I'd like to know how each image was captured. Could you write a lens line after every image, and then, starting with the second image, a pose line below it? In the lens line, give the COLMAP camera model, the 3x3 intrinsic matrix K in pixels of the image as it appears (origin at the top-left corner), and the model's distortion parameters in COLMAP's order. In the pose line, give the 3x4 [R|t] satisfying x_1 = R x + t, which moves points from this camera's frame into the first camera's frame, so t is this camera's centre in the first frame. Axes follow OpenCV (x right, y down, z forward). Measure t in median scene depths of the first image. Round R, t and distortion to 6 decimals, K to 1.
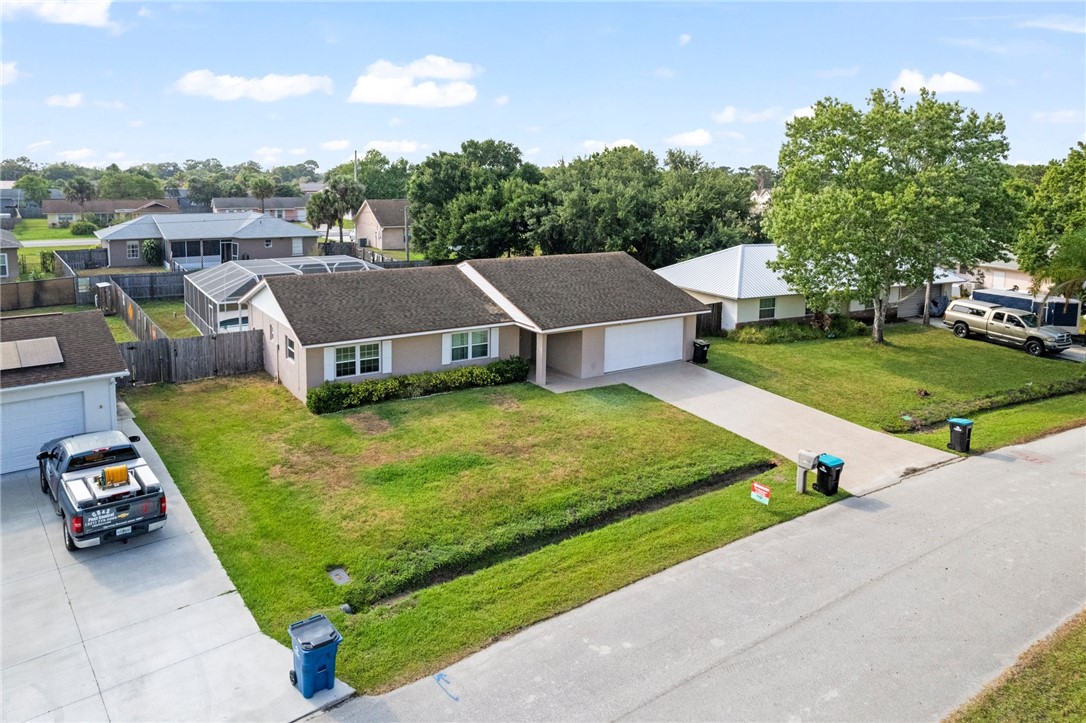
lens RADIAL K [[712.2, 0, 544.7], [0, 712.2, 353.5], [0, 0, 1]] dist [-0.078033, 0.077182]
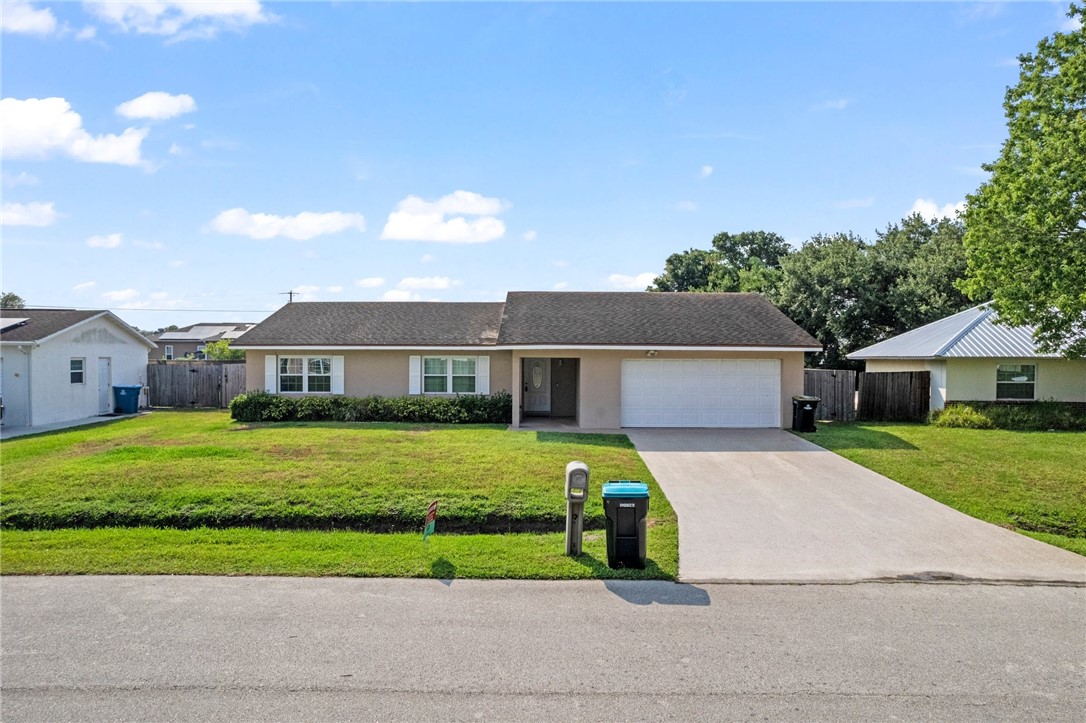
lens RADIAL K [[712.2, 0, 544.7], [0, 712.2, 353.5], [0, 0, 1]] dist [-0.078033, 0.077182]
pose [[0.831363, -0.012625, -0.555586, 0.467451], [-0.123143, 0.970704, -0.206325, 0.127282], [0.541915, 0.239948, 0.805452, 0.445332]]
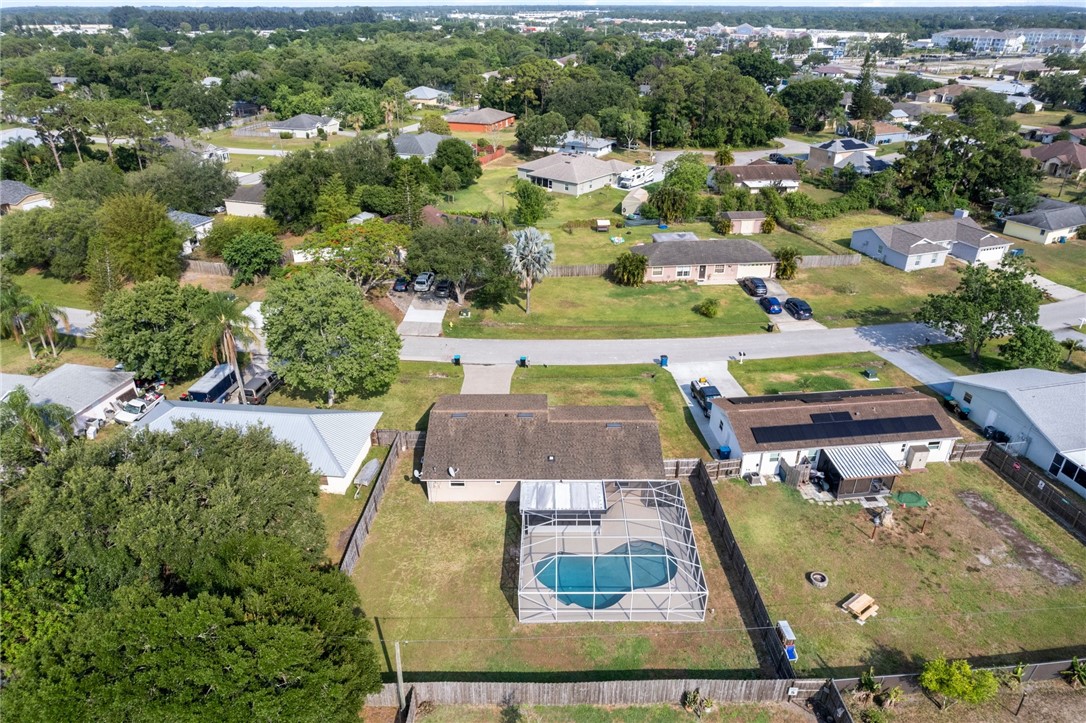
lens RADIAL K [[712.2, 0, 544.7], [0, 712.2, 353.5], [0, 0, 1]] dist [-0.078033, 0.077182]
pose [[-0.833215, -0.257711, 0.489221, -1.129764], [0.126036, 0.772945, 0.621829, -1.632756], [-0.538393, 0.579777, -0.611549, 2.418952]]
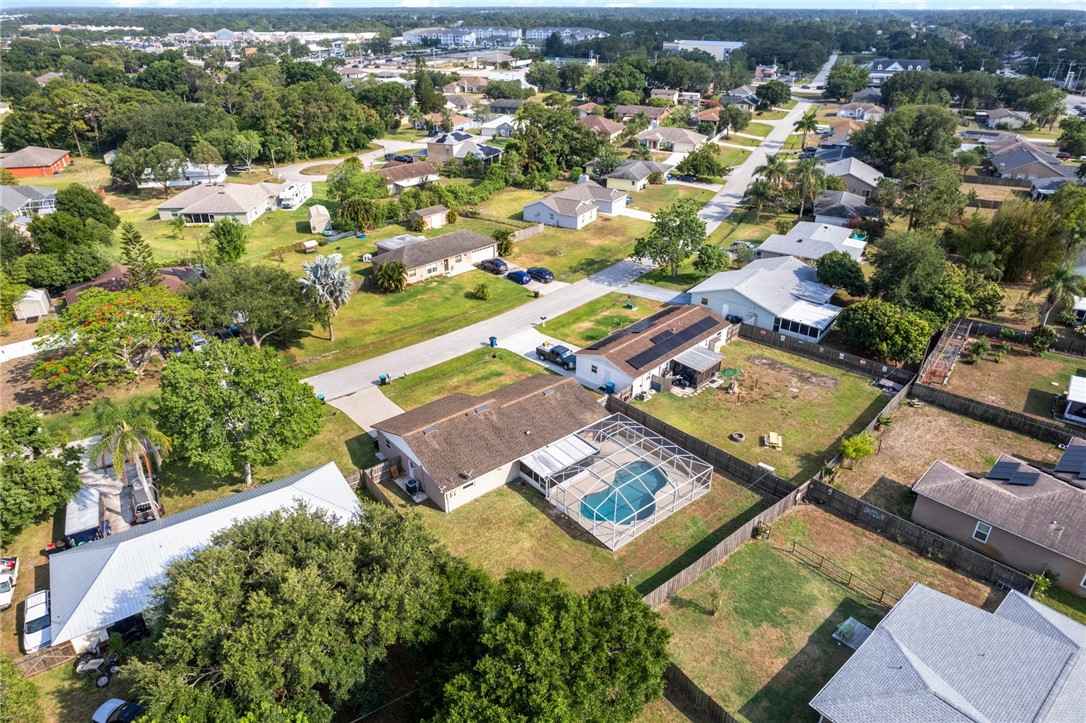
lens RADIAL K [[712.2, 0, 544.7], [0, 712.2, 353.5], [0, 0, 1]] dist [-0.078033, 0.077182]
pose [[-0.994004, 0.039383, -0.102001, -0.054922], [-0.036743, 0.758313, 0.650854, -1.859068], [0.102981, 0.650700, -0.752319, 2.936013]]
